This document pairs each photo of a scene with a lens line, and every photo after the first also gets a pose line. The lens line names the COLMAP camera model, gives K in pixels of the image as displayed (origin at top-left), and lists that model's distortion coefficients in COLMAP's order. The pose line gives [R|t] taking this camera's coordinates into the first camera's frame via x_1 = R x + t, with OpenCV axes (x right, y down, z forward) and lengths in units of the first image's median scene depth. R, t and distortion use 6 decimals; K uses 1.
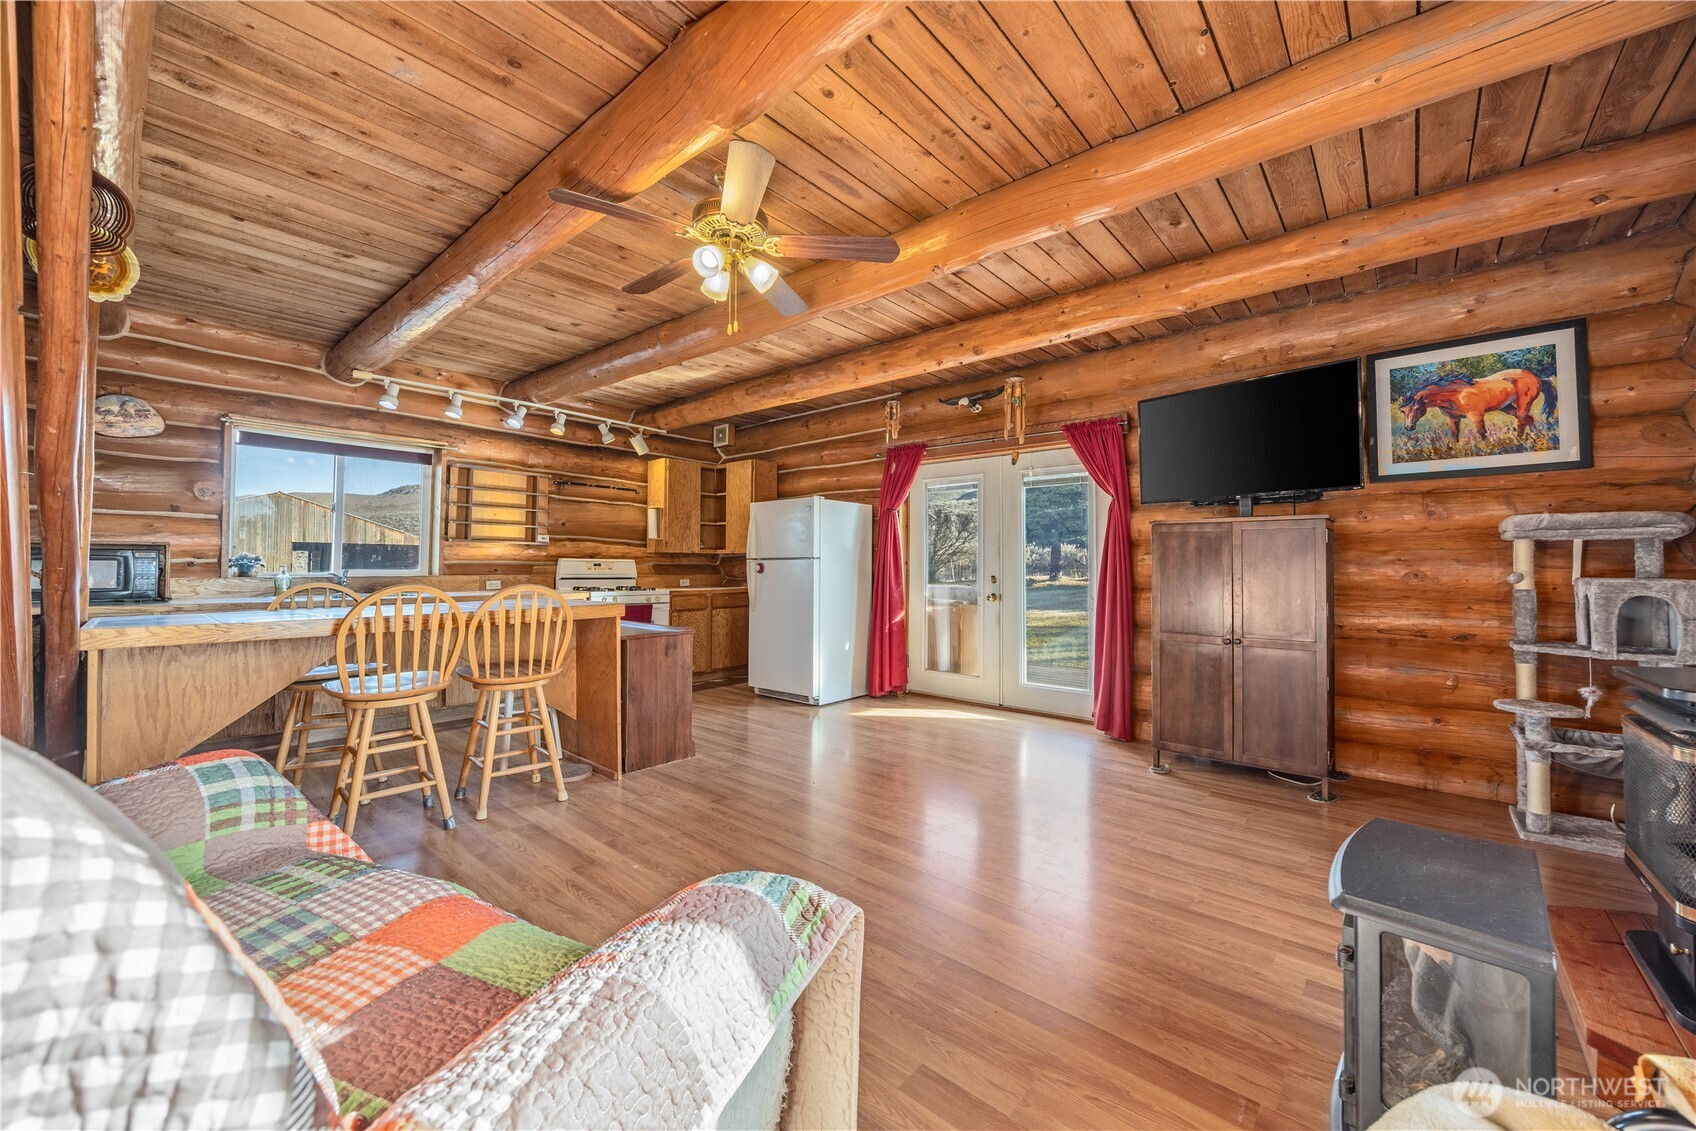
lens RADIAL K [[664.3, 0, 852.9], [0, 664.3, 555.4], [0, 0, 1]] dist [-0.001381, 0.000107]
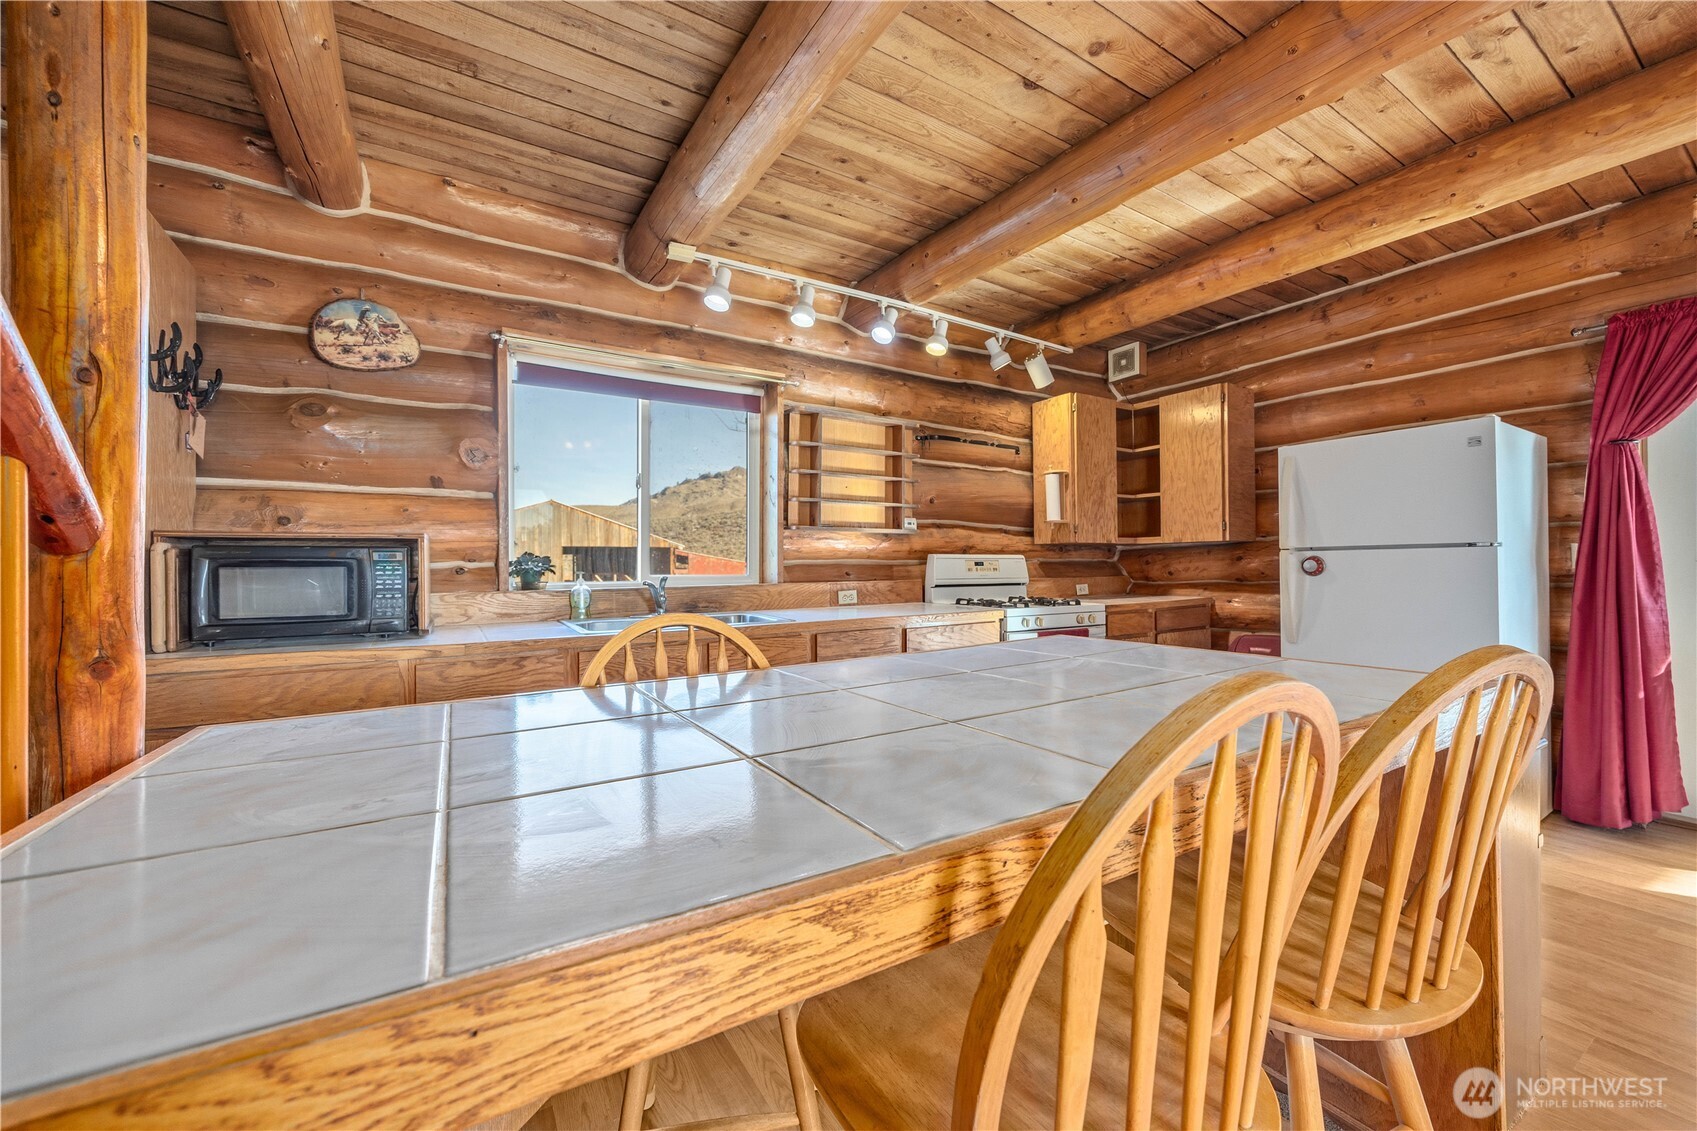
lens RADIAL K [[669.9, 0, 848.5], [0, 669.9, 565.5], [0, 0, 1]] dist [0.003661, 0.000284]
pose [[0.957142, -0.012222, -0.289360, -0.358891], [0.017830, 0.999701, 0.016753, 0.003205], [0.289069, -0.021194, 0.957074, 0.388106]]
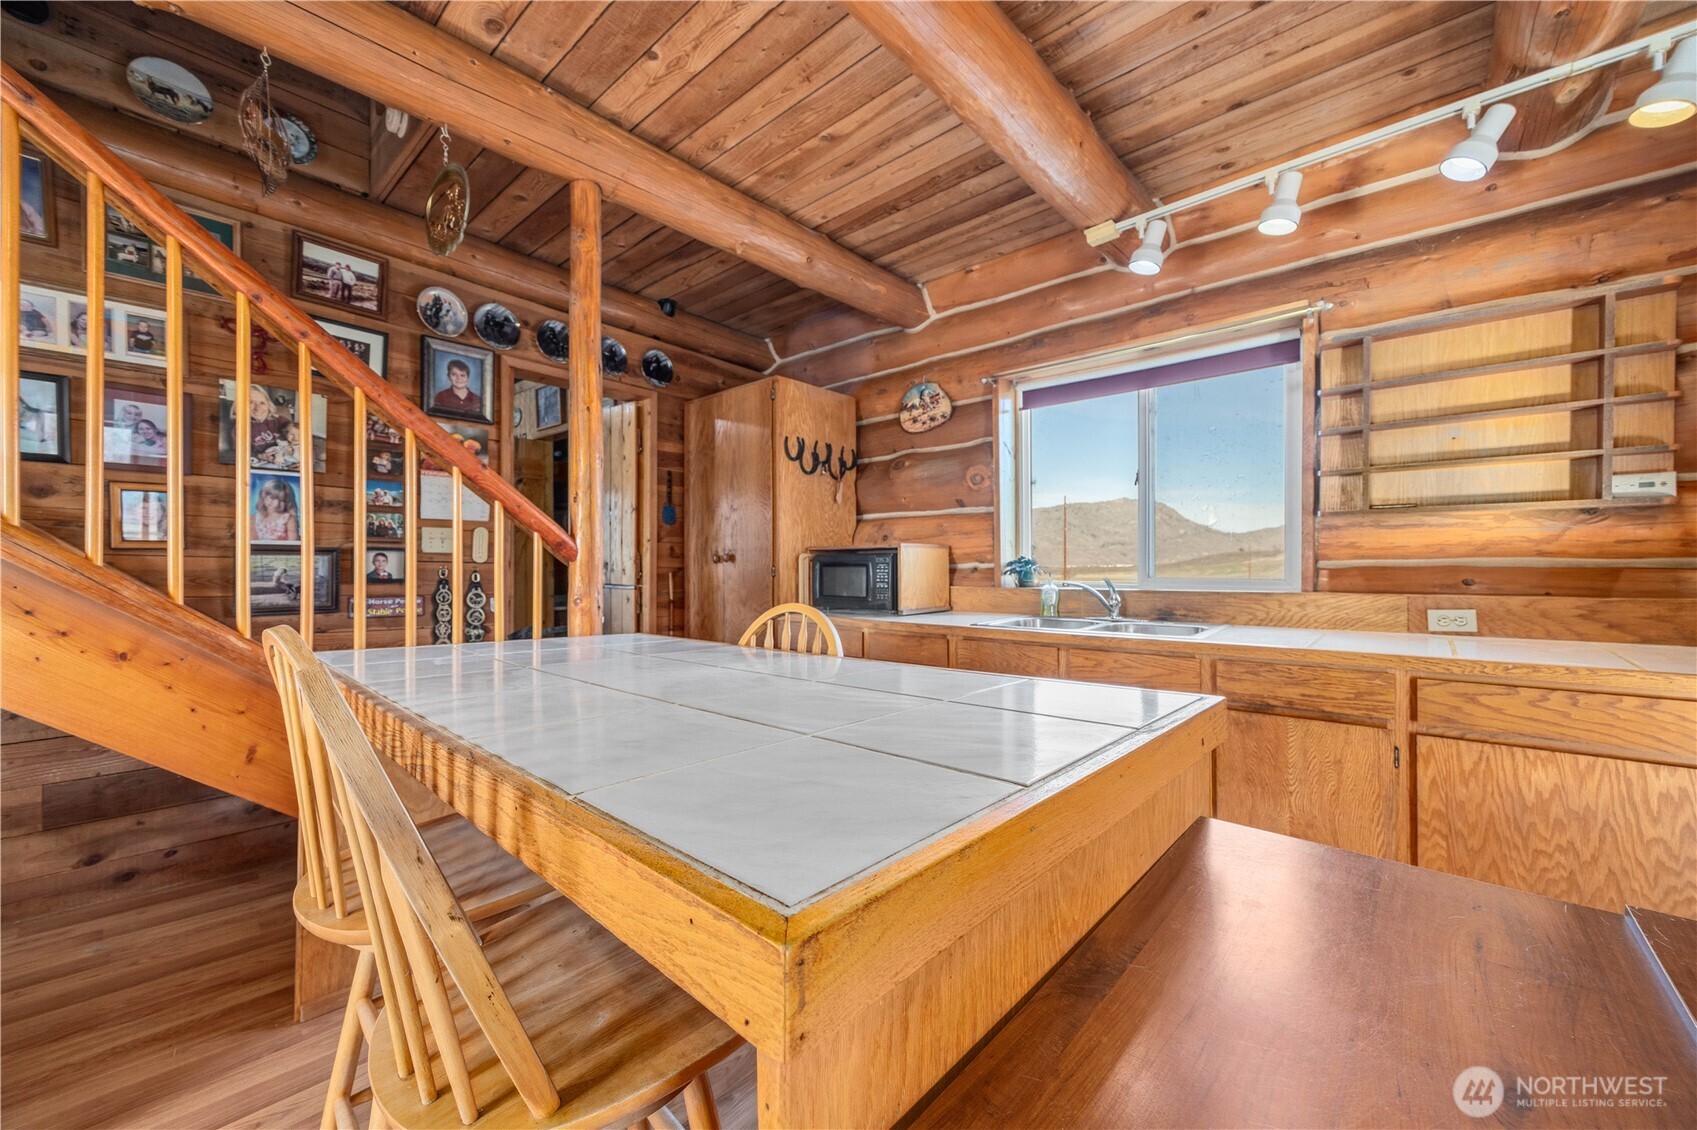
lens RADIAL K [[664.5, 0, 821.2], [0, 664.5, 565.1], [0, 0, 1]] dist [0.016792, 0.000050]
pose [[-0.030128, -0.006065, -0.999528, -0.138526], [0.023057, 0.999711, -0.006761, 0.006421], [0.999280, -0.023250, -0.029980, 0.656520]]
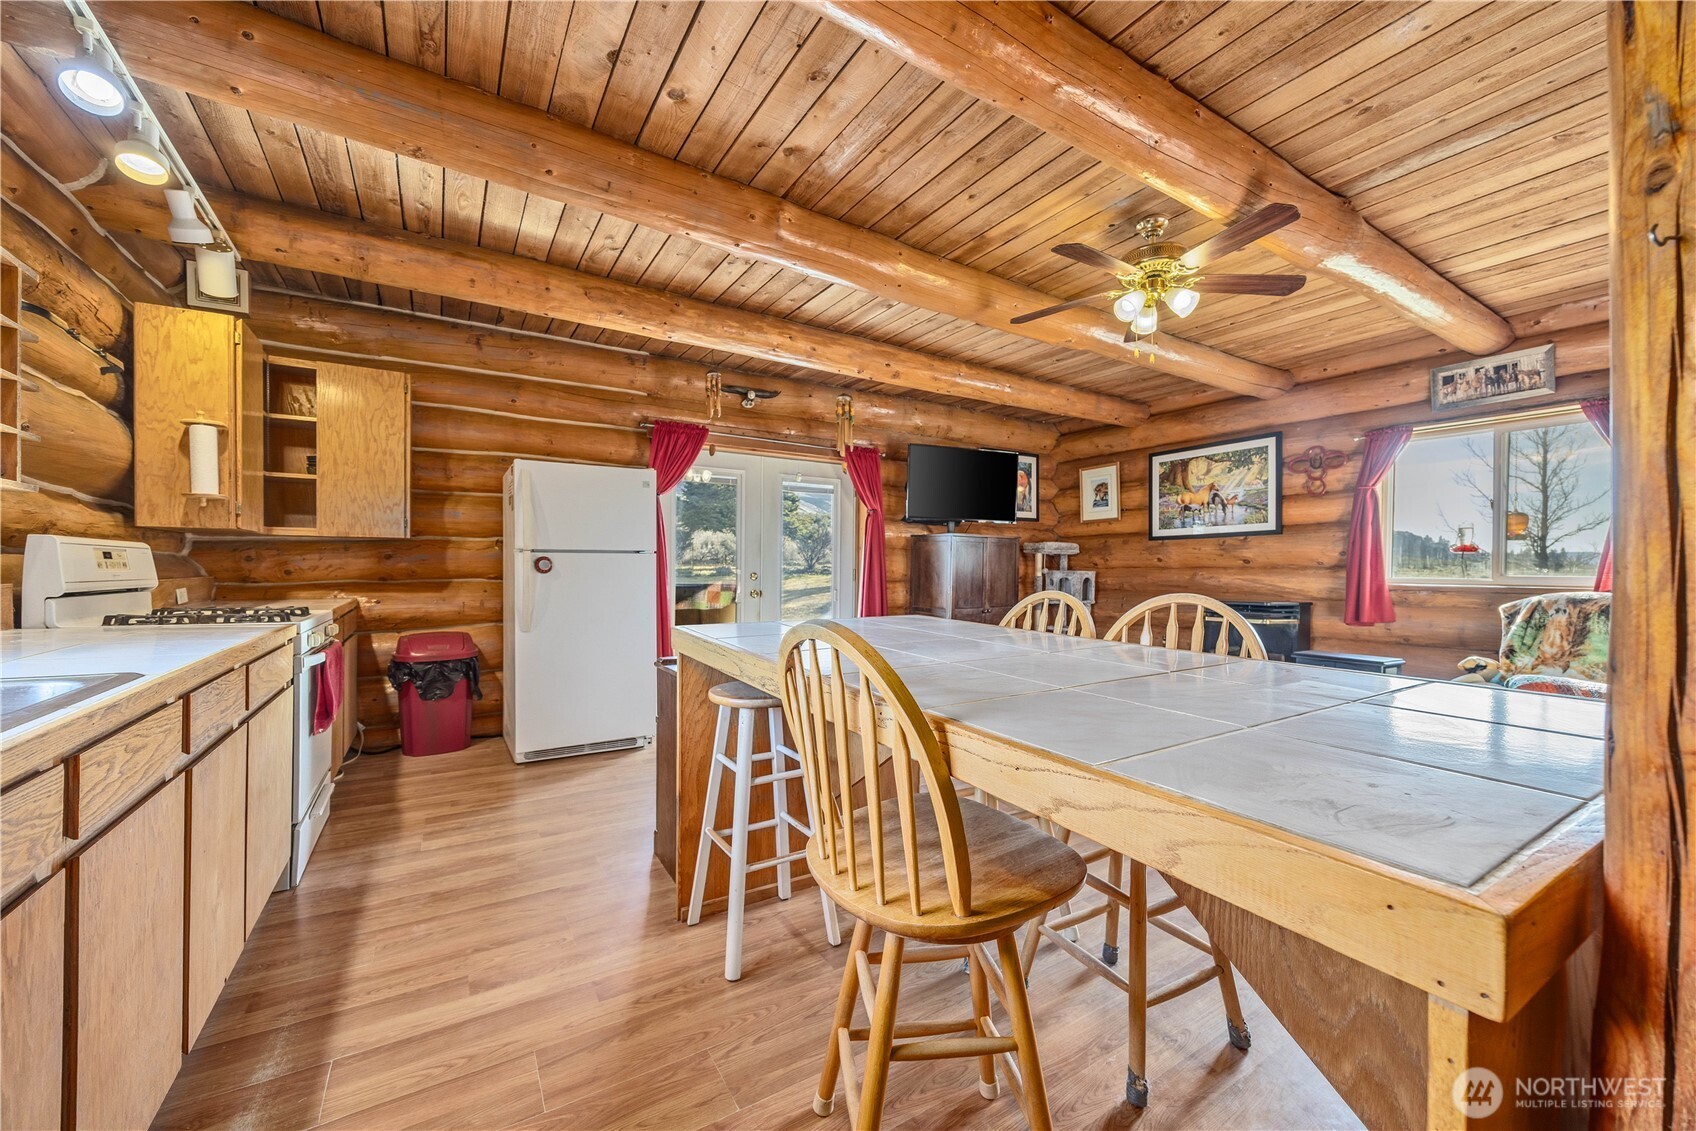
lens RADIAL K [[647.8, 0, 848.0], [0, 647.8, 565.5], [0, 0, 1]] dist [-0.009287, 0.000028]
pose [[0.290805, -0.000357, 0.956782, -0.682196], [-0.023182, 0.999704, 0.007419, 0.008731], [-0.956501, -0.024338, 0.290711, 0.566676]]
